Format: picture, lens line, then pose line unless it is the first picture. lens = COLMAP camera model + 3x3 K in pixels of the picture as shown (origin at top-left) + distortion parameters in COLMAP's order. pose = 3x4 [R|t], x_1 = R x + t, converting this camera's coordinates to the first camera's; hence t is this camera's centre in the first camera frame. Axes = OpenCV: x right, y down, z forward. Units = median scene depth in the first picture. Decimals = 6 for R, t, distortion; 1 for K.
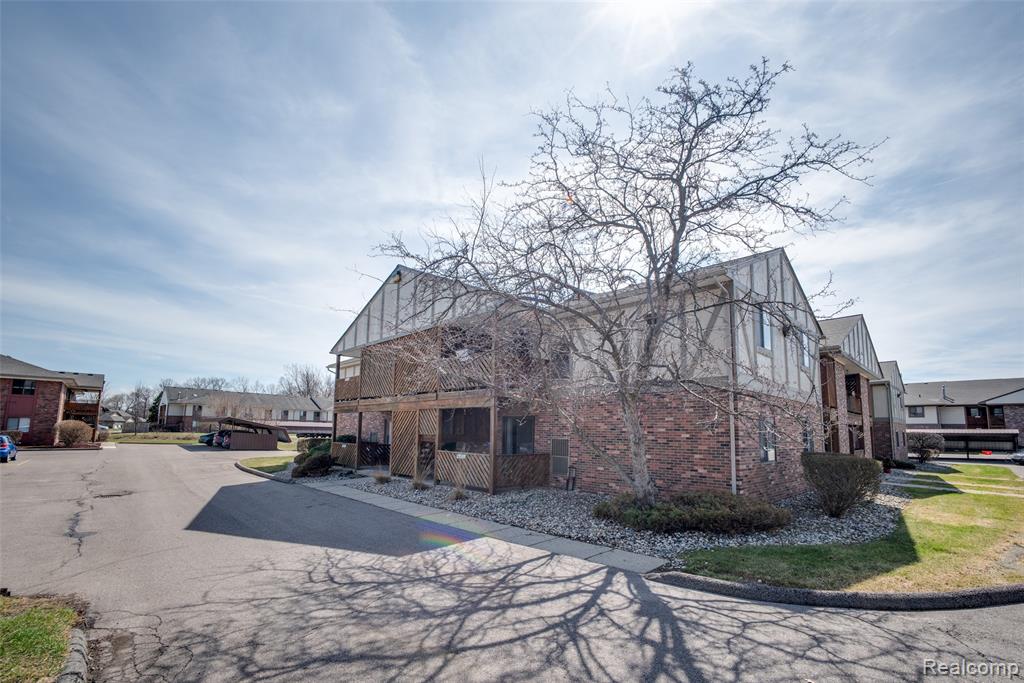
lens RADIAL K [[451.4, 0, 511.5], [0, 451.4, 384.6], [0, 0, 1]] dist [0.001234, 0.000337]
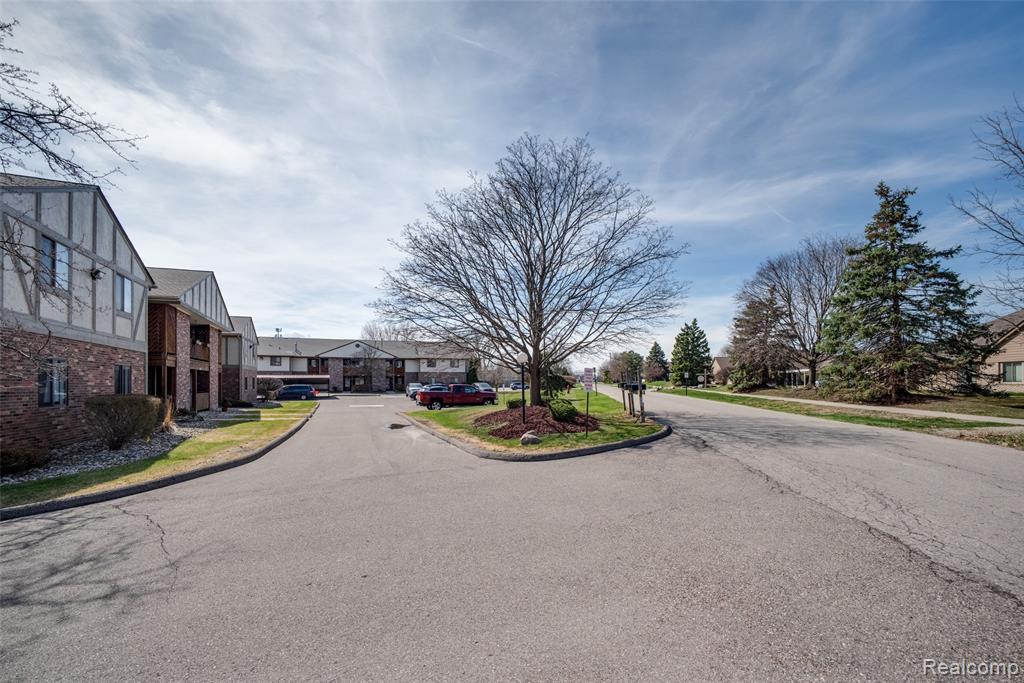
lens RADIAL K [[451.4, 0, 511.5], [0, 451.4, 384.6], [0, 0, 1]] dist [0.001234, 0.000337]
pose [[0.374294, -0.022096, 0.927047, 0.015554], [-0.085921, 0.994589, 0.058397, -0.006314], [-0.923321, -0.101511, 0.370370, -0.101100]]
